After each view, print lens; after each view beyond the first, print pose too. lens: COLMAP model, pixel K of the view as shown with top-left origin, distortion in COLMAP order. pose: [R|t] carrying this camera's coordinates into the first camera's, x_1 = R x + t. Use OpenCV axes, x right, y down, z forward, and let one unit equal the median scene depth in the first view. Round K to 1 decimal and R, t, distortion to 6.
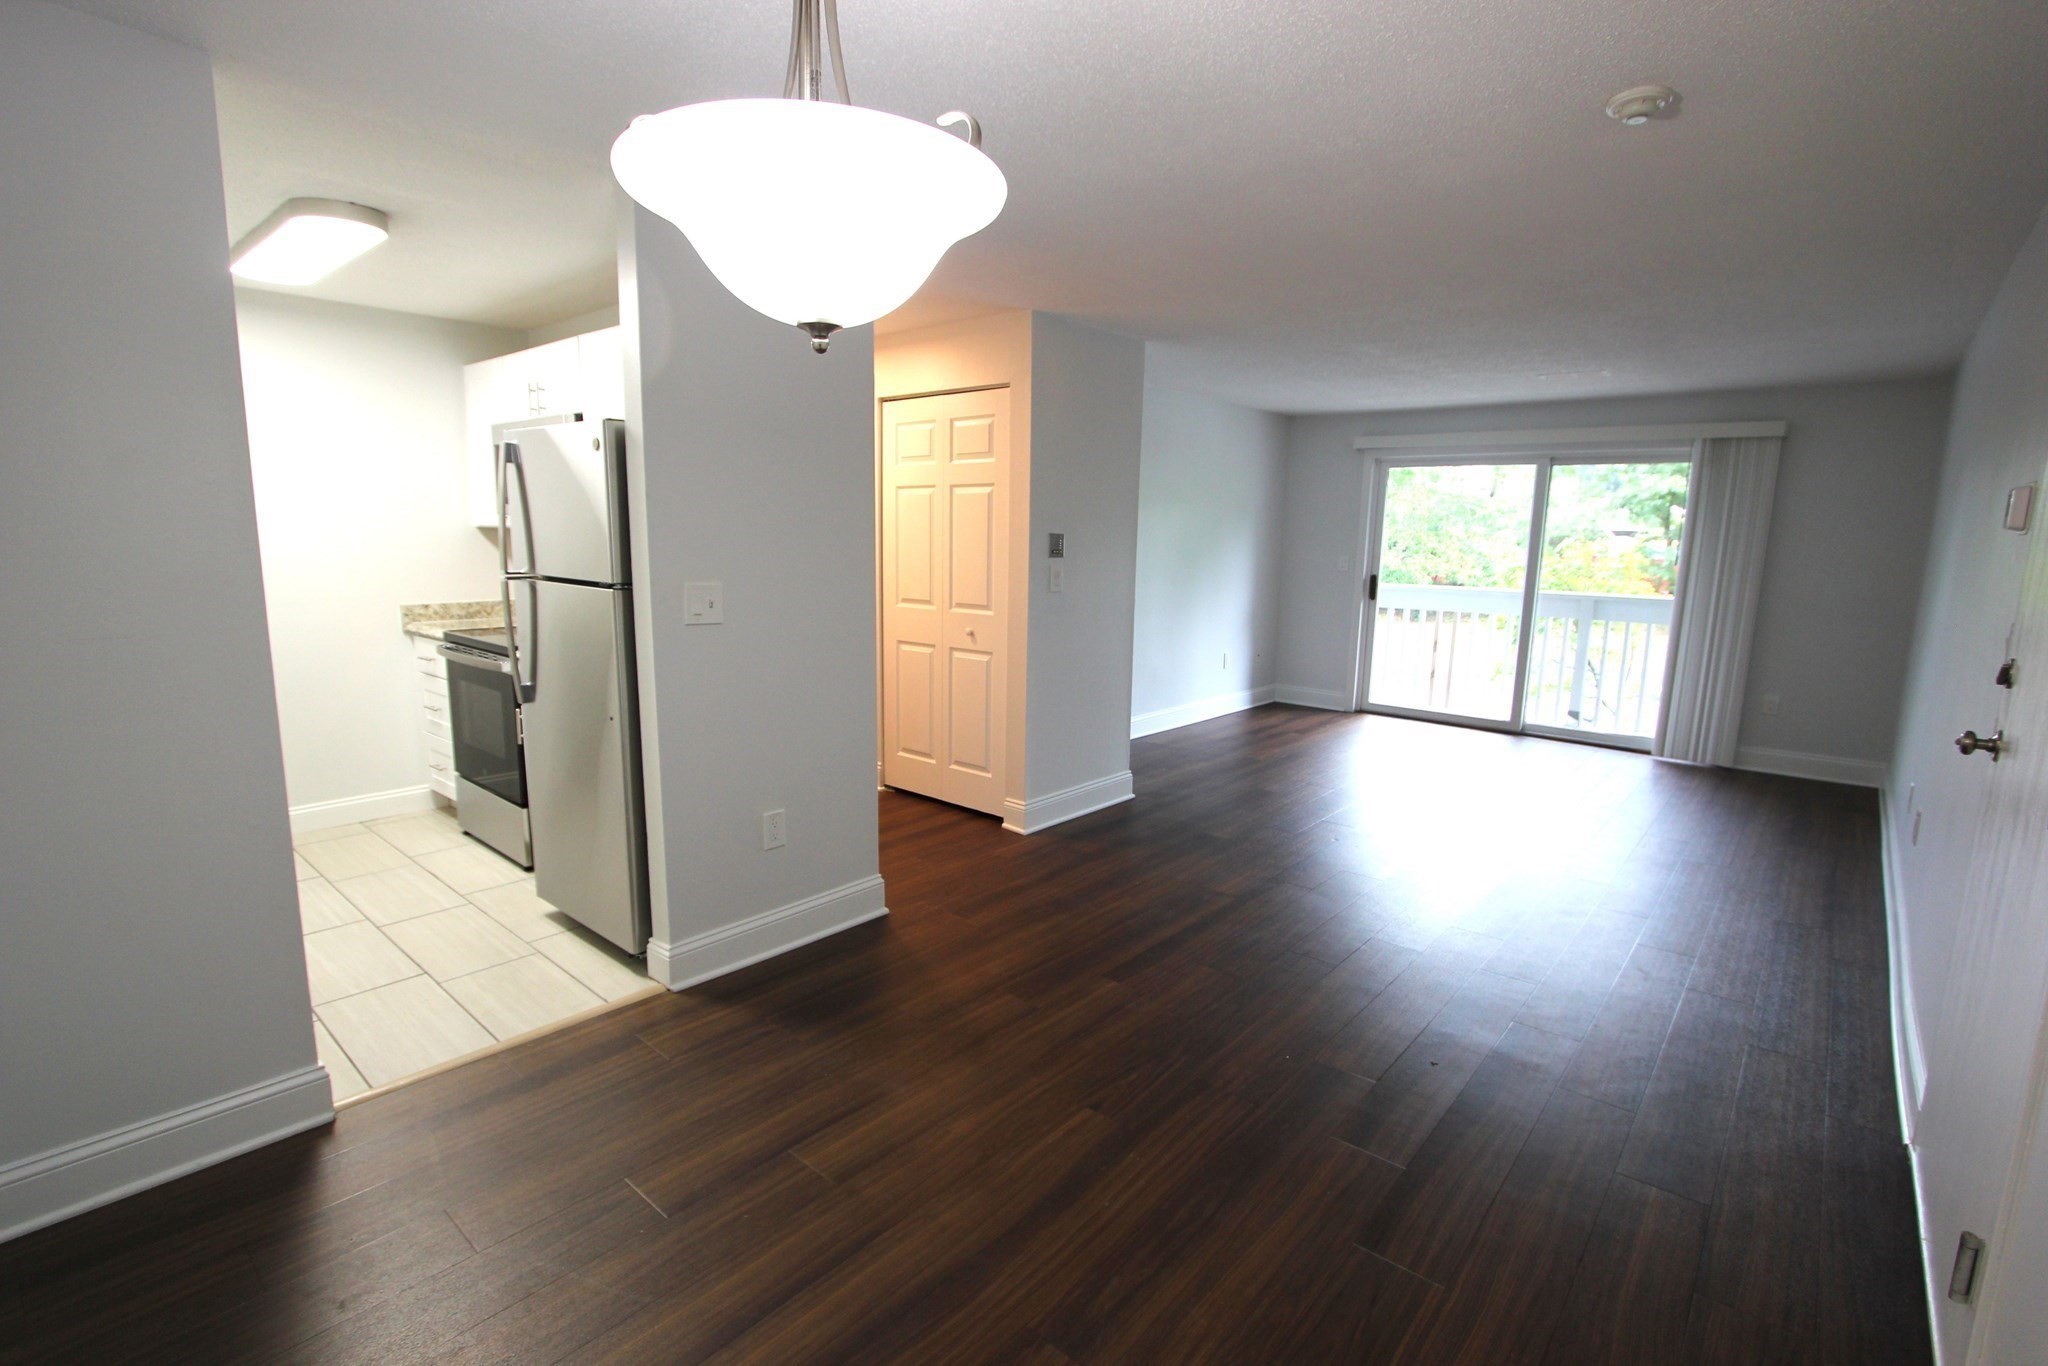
lens RADIAL K [[948.4, 0, 1041.3], [0, 948.4, 696.2], [0, 0, 1]] dist [-0.019655, 0.003577]
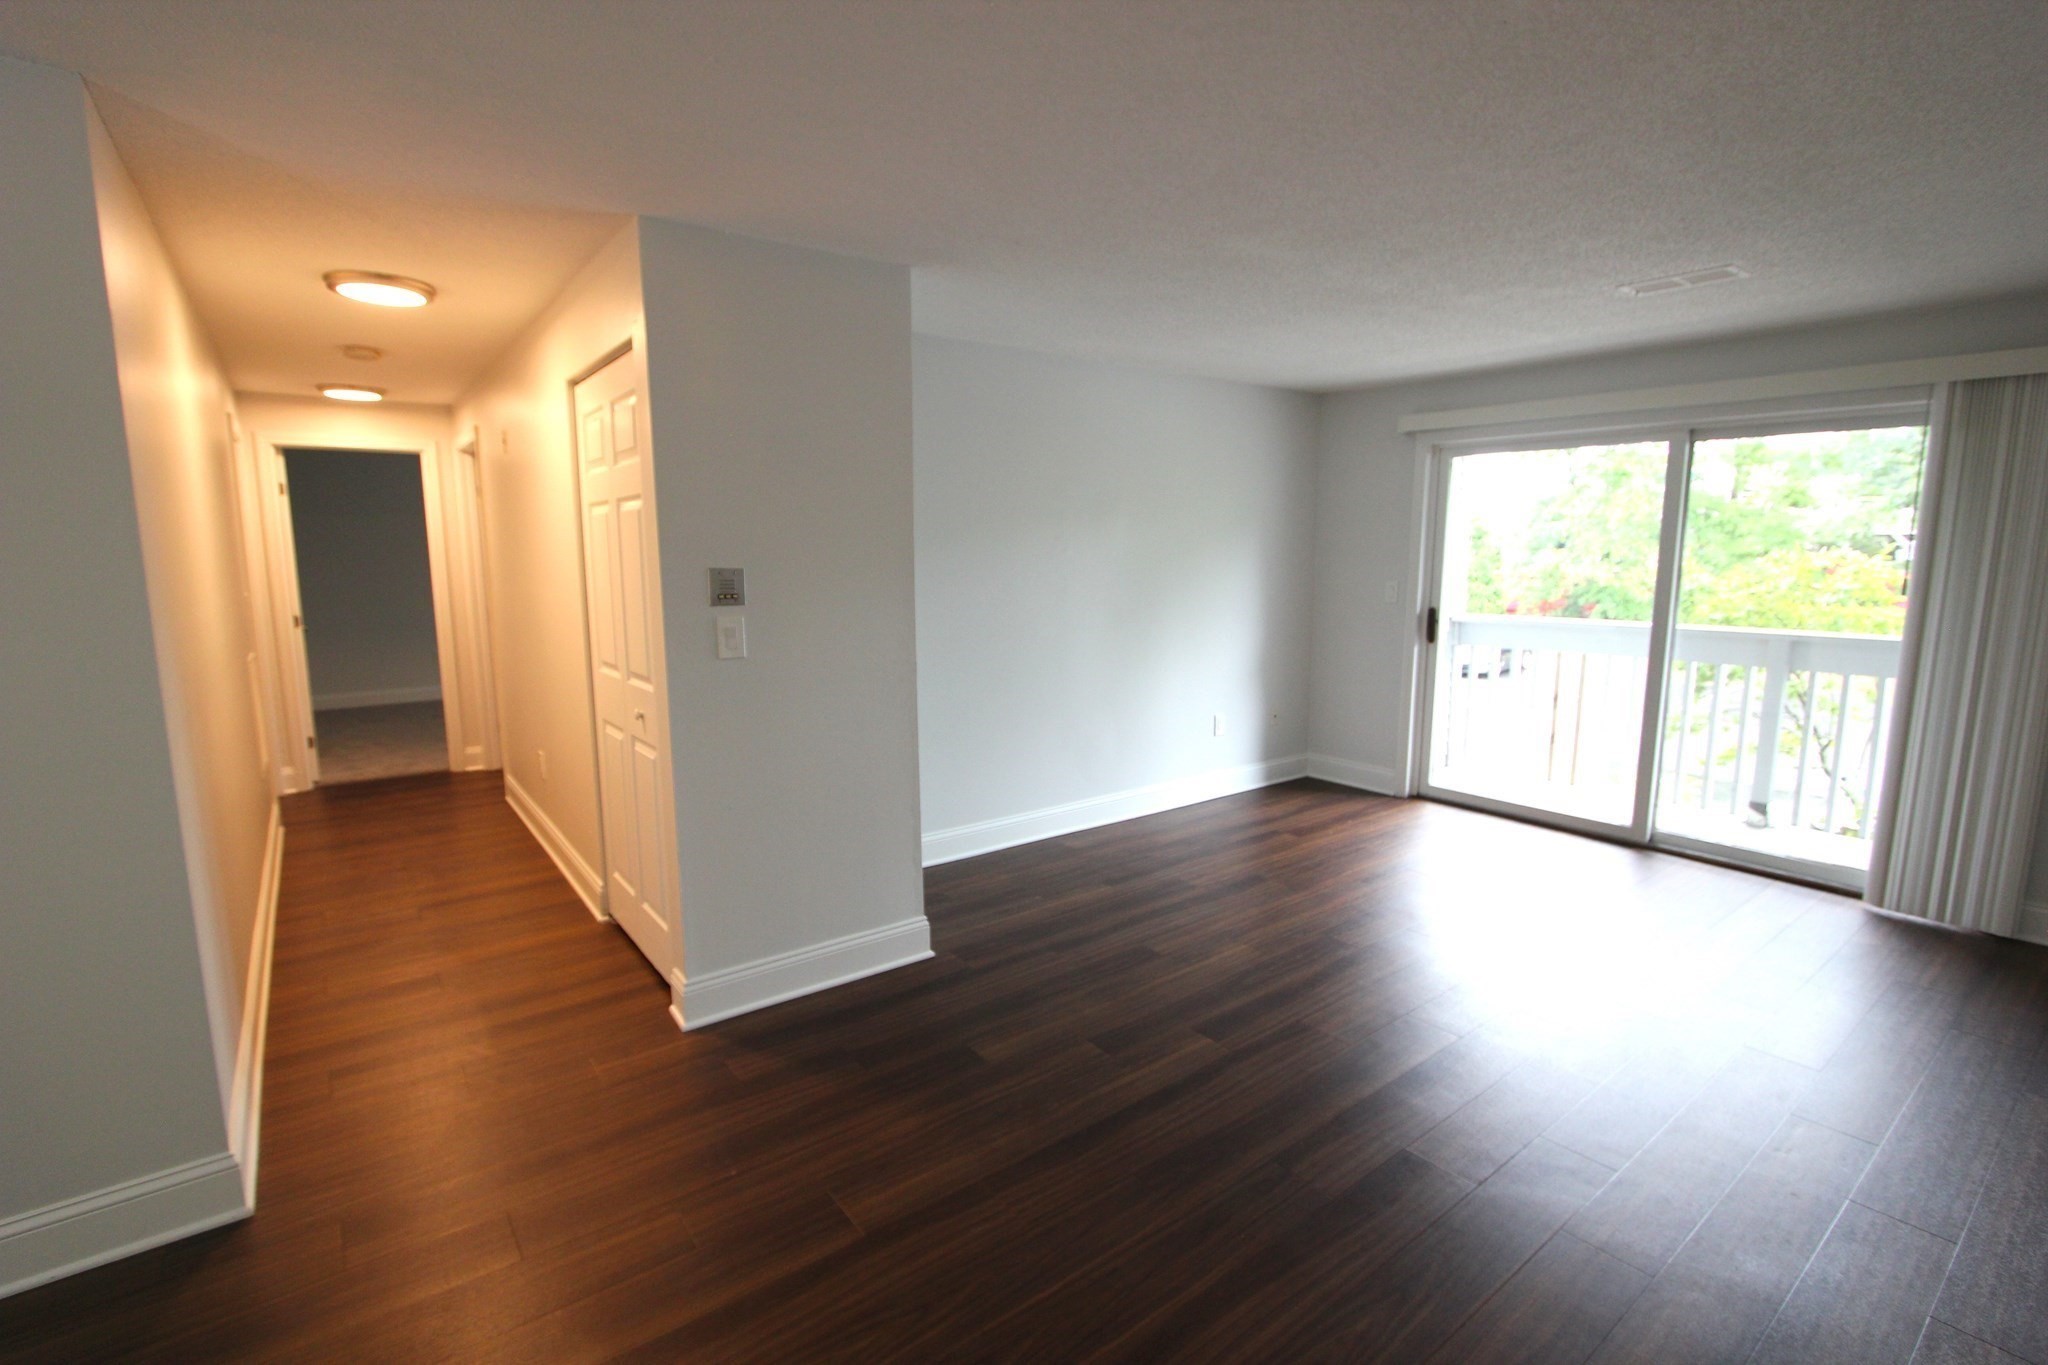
lens RADIAL K [[948.4, 0, 1041.4], [0, 948.4, 694.2], [0, 0, 1]] dist [-0.019655, 0.003577]
pose [[0.978677, 0.010455, -0.205137, 0.238568], [-0.014779, 0.999700, -0.019556, -0.051047], [0.204871, 0.022171, 0.978538, 0.278103]]
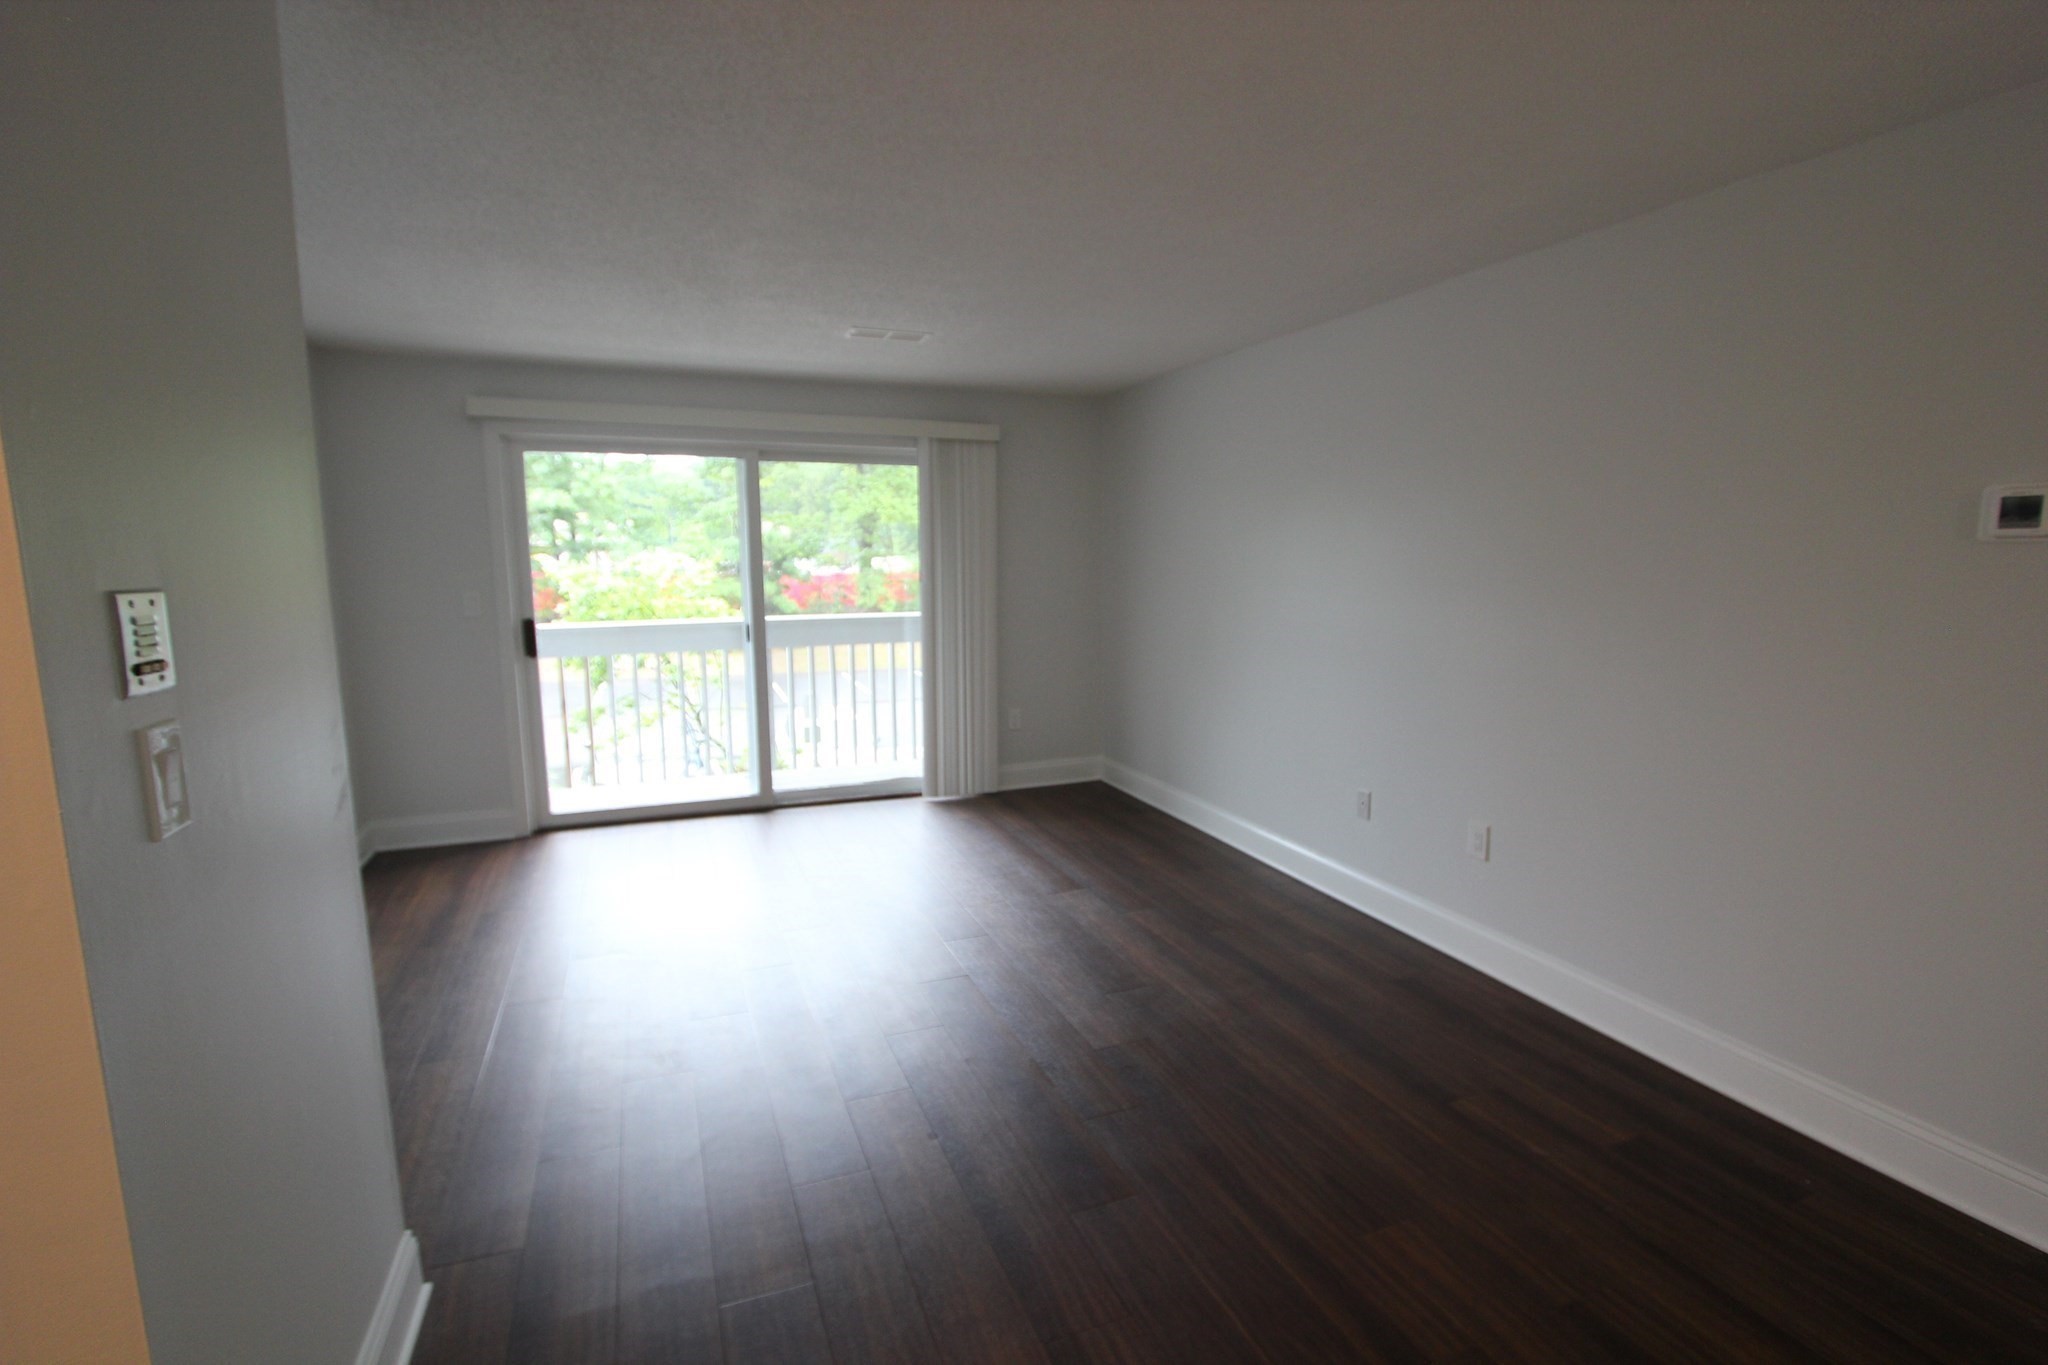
lens RADIAL K [[948.4, 0, 1022.1], [0, 948.4, 700.3], [0, 0, 1]] dist [-0.019655, 0.003577]
pose [[0.460597, -0.155730, 0.873841, -0.067261], [0.166847, 0.982130, 0.087085, -0.084570], [-0.871787, 0.105687, 0.478349, 0.470025]]
